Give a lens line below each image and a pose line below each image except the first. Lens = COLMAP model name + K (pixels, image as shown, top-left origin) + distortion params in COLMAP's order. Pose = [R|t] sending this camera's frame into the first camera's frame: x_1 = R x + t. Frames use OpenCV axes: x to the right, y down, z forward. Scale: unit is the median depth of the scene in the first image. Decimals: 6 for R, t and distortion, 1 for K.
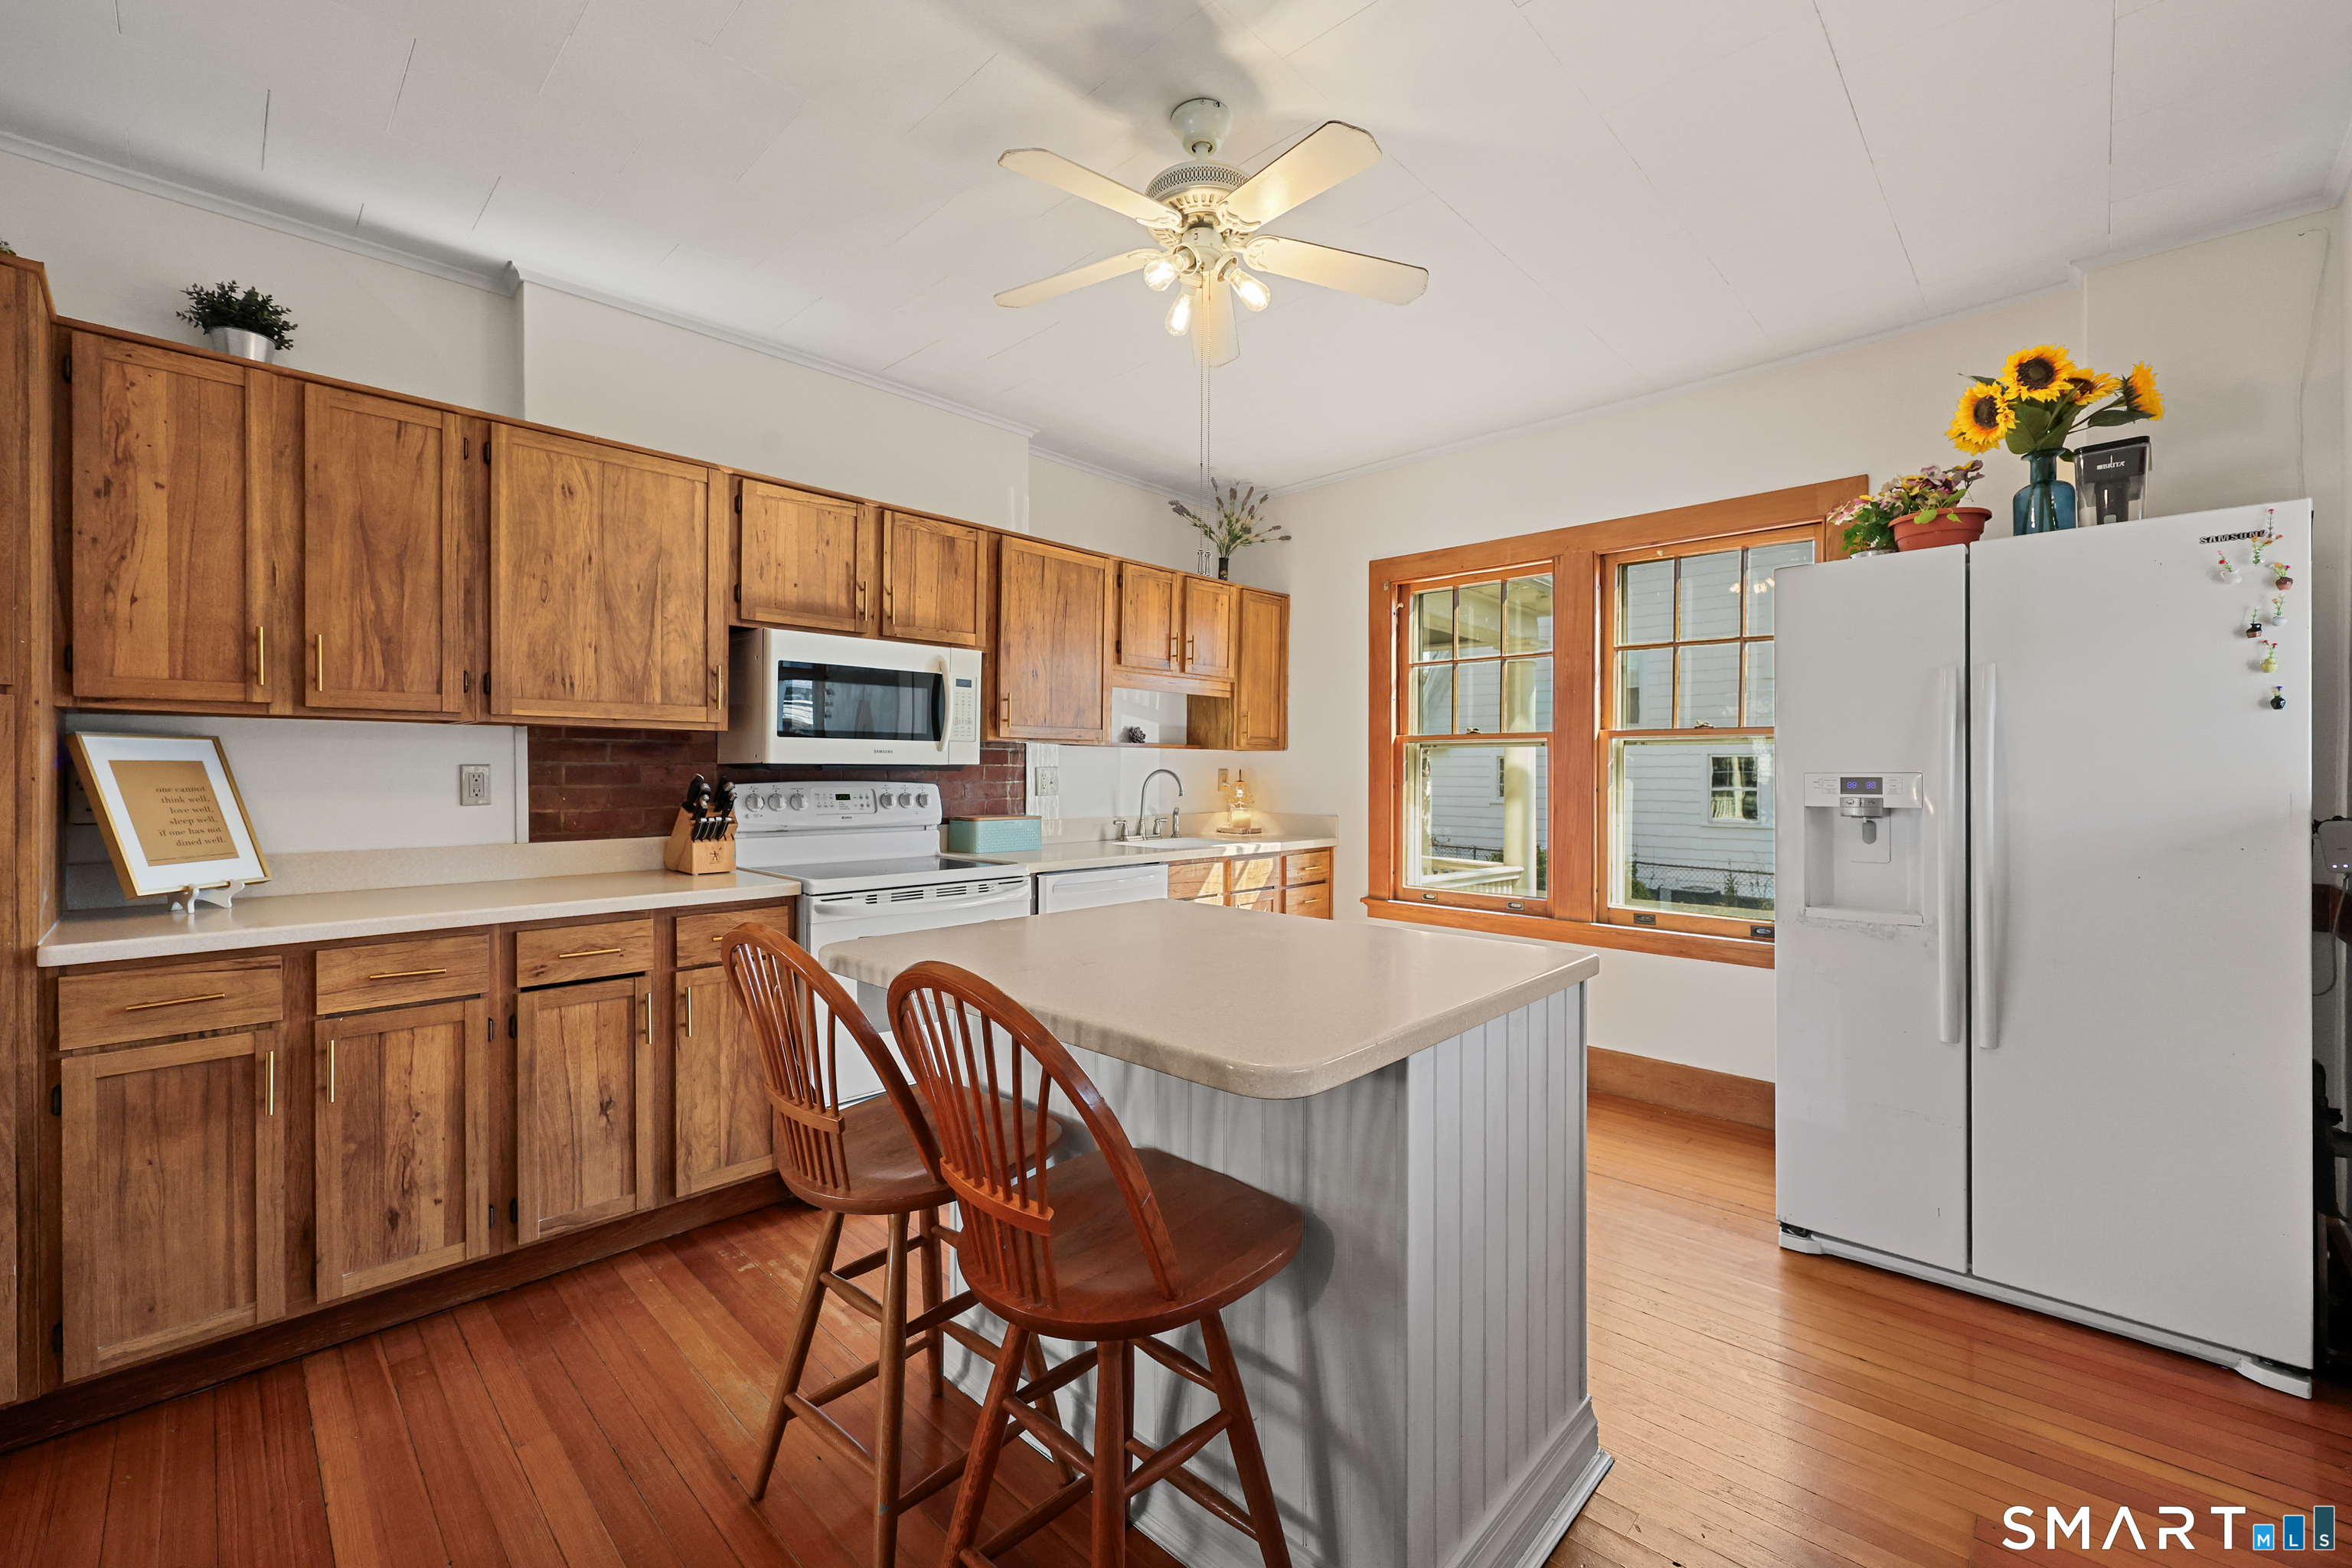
lens RADIAL K [[992.4, 0, 1178.8], [0, 992.4, 790.7], [0, 0, 1]] dist [-0.001085, -0.000137]
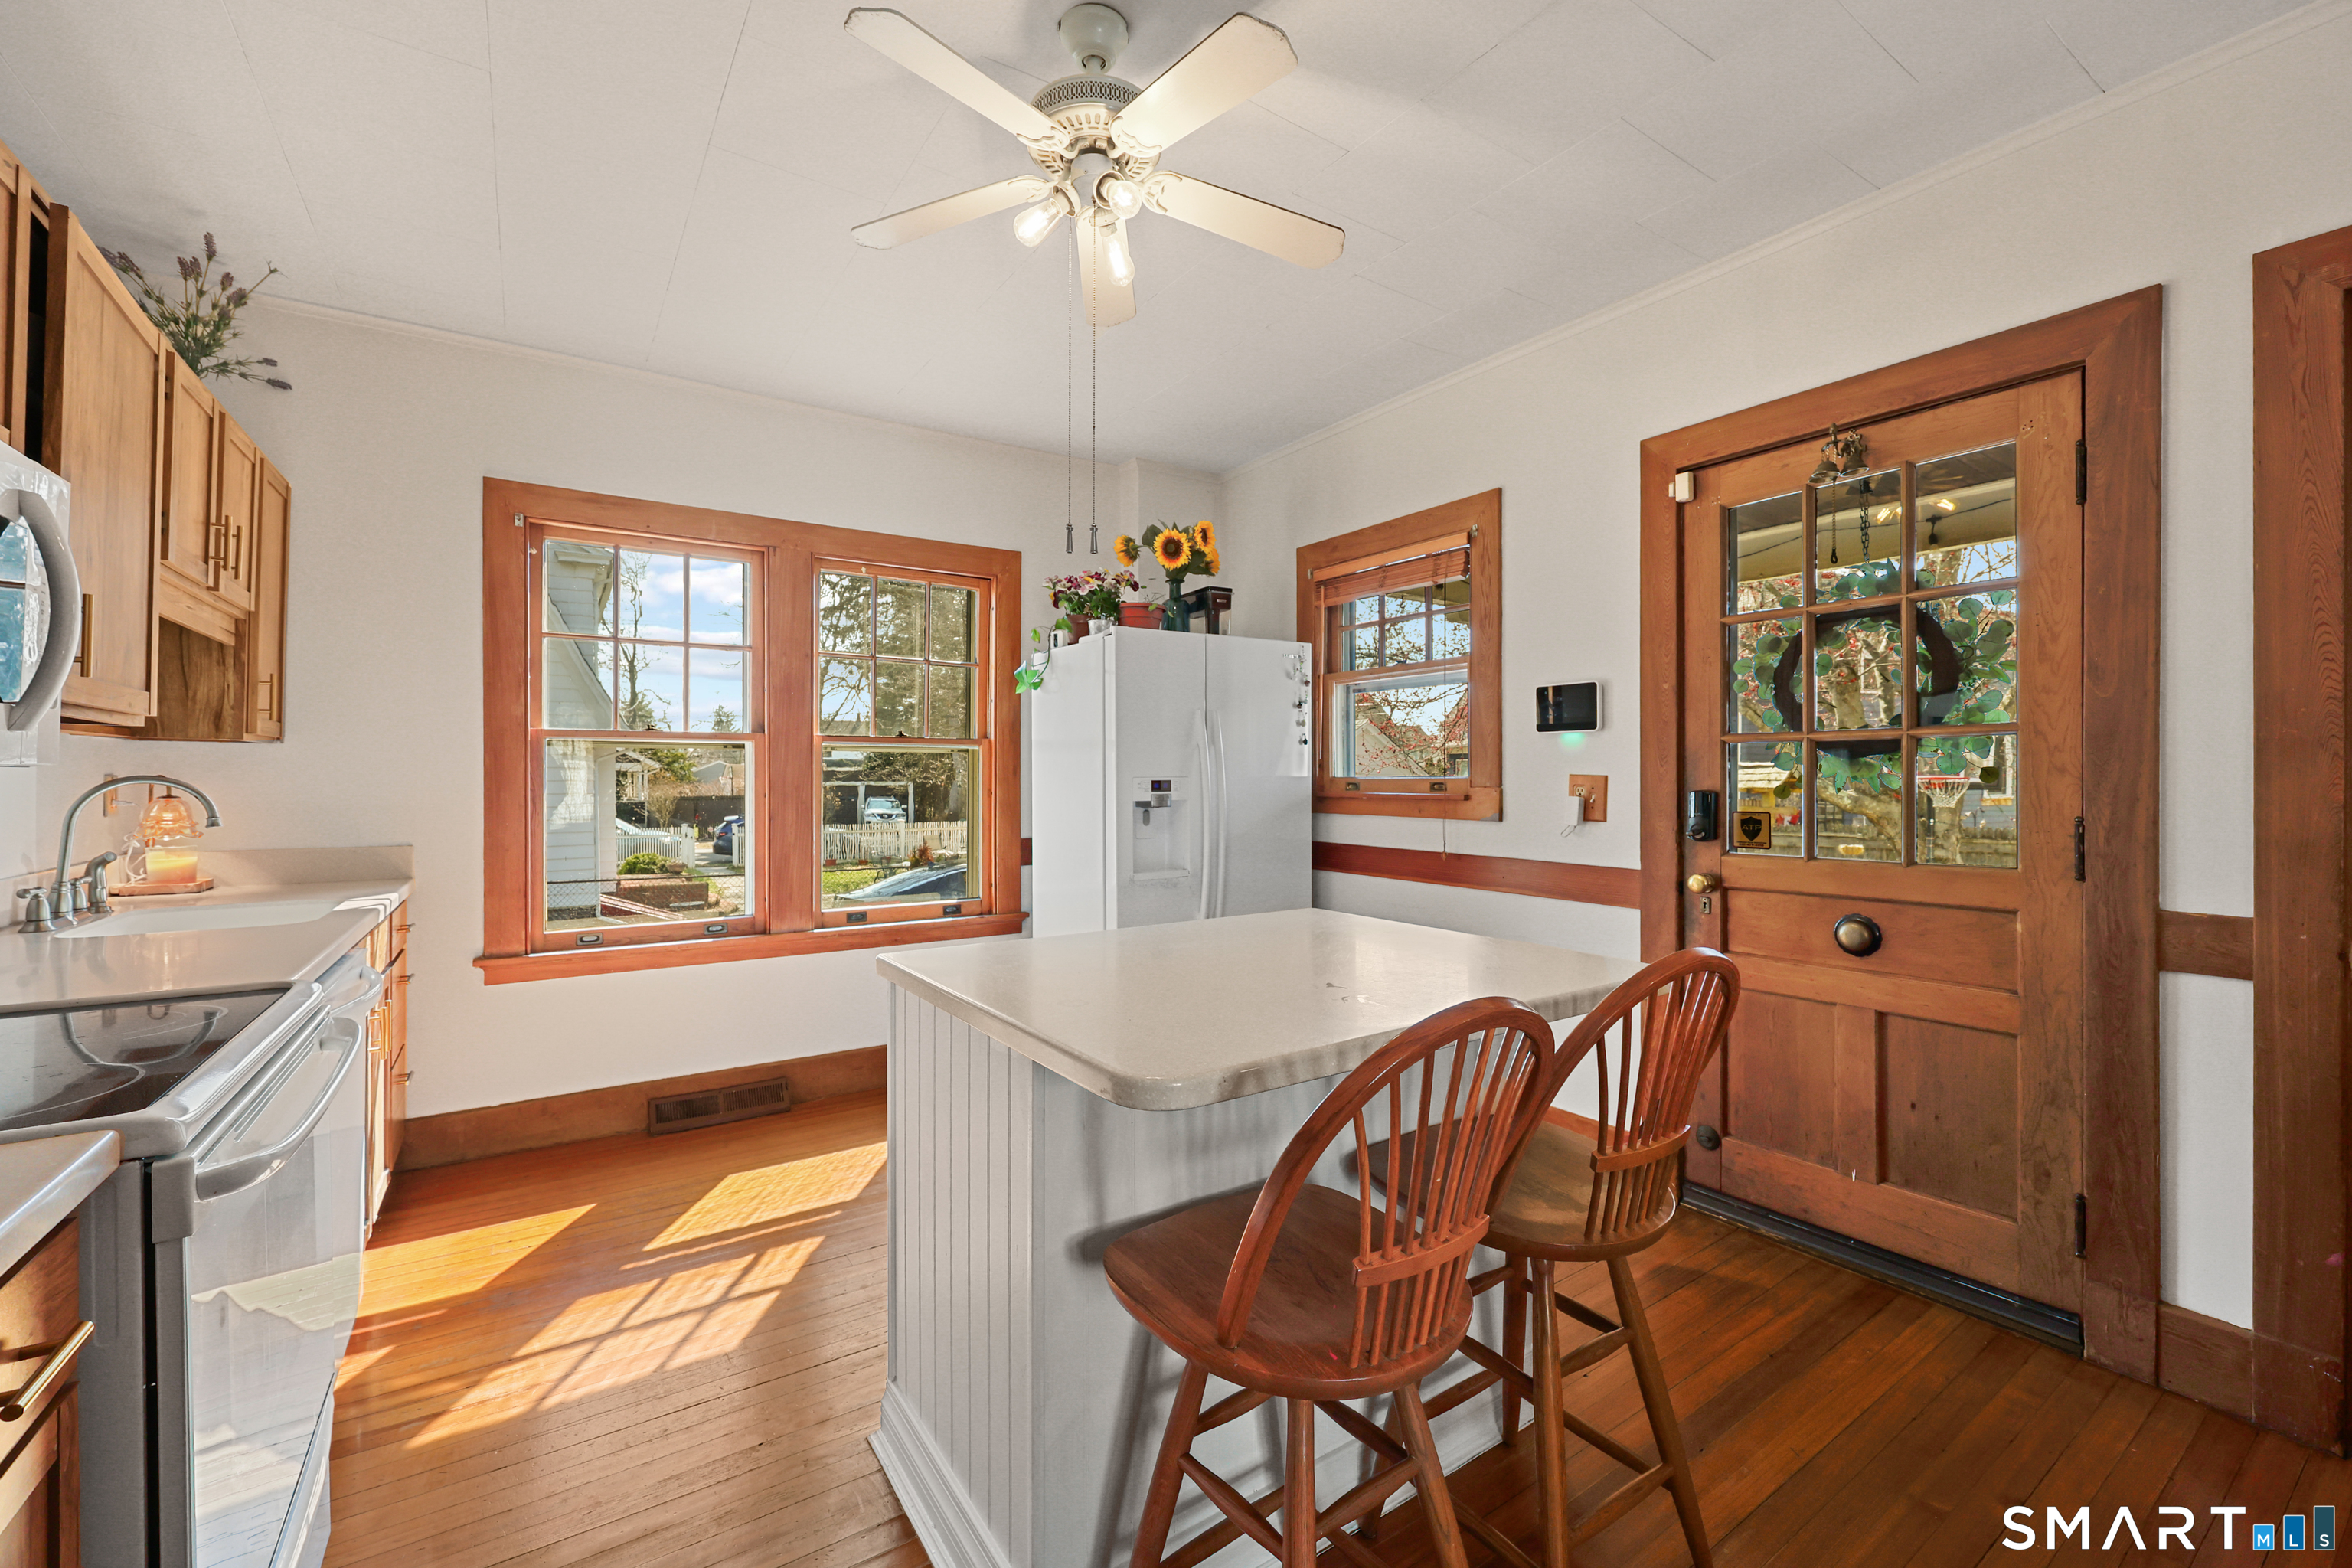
lens RADIAL K [[991.8, 0, 1176.0], [0, 991.8, 784.0], [0, 0, 1]] dist [-0.009079, -0.000070]
pose [[0.163860, -0.012300, 0.986407, -0.476309], [0.019729, 0.999763, 0.009189, -0.013246], [-0.986286, 0.017955, 0.164064, 0.468209]]
